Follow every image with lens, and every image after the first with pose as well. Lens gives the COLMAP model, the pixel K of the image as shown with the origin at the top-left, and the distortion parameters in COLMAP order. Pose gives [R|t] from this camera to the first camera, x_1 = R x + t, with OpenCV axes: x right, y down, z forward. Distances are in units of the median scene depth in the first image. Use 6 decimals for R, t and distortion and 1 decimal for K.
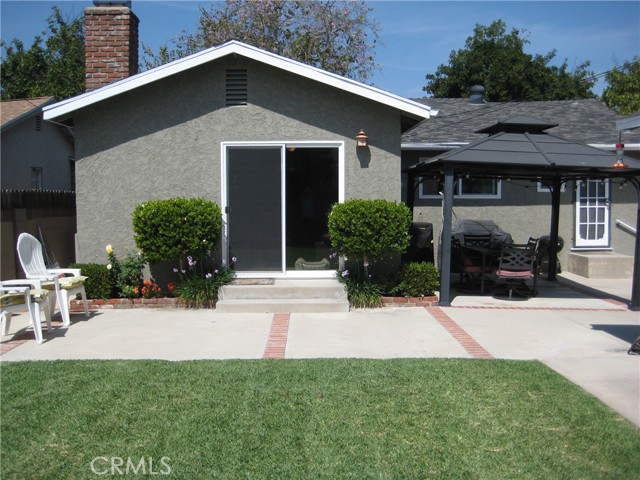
lens RADIAL K [[673.1, 0, 318.8], [0, 673.1, 237.3], [0, 0, 1]] dist [-0.058487, 0.000000]
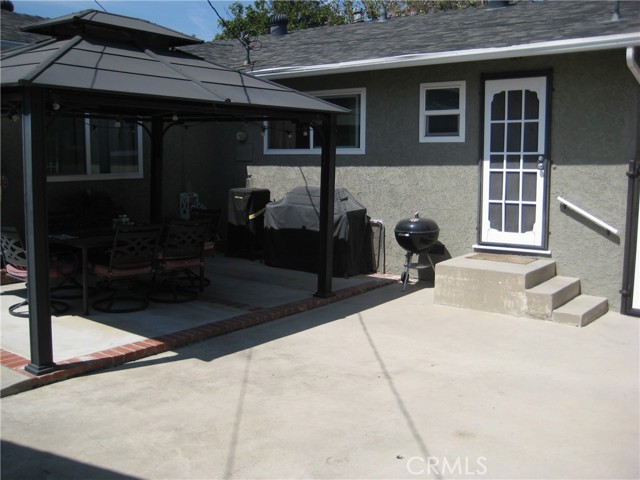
lens RADIAL K [[673.1, 0, 318.9], [0, 673.1, 238.8], [0, 0, 1]] dist [-0.058487, 0.000000]
pose [[0.799531, 0.078099, -0.595525, 0.607237], [-0.050103, 0.996727, 0.063448, -0.017586], [0.598531, -0.020891, 0.800827, 0.481140]]
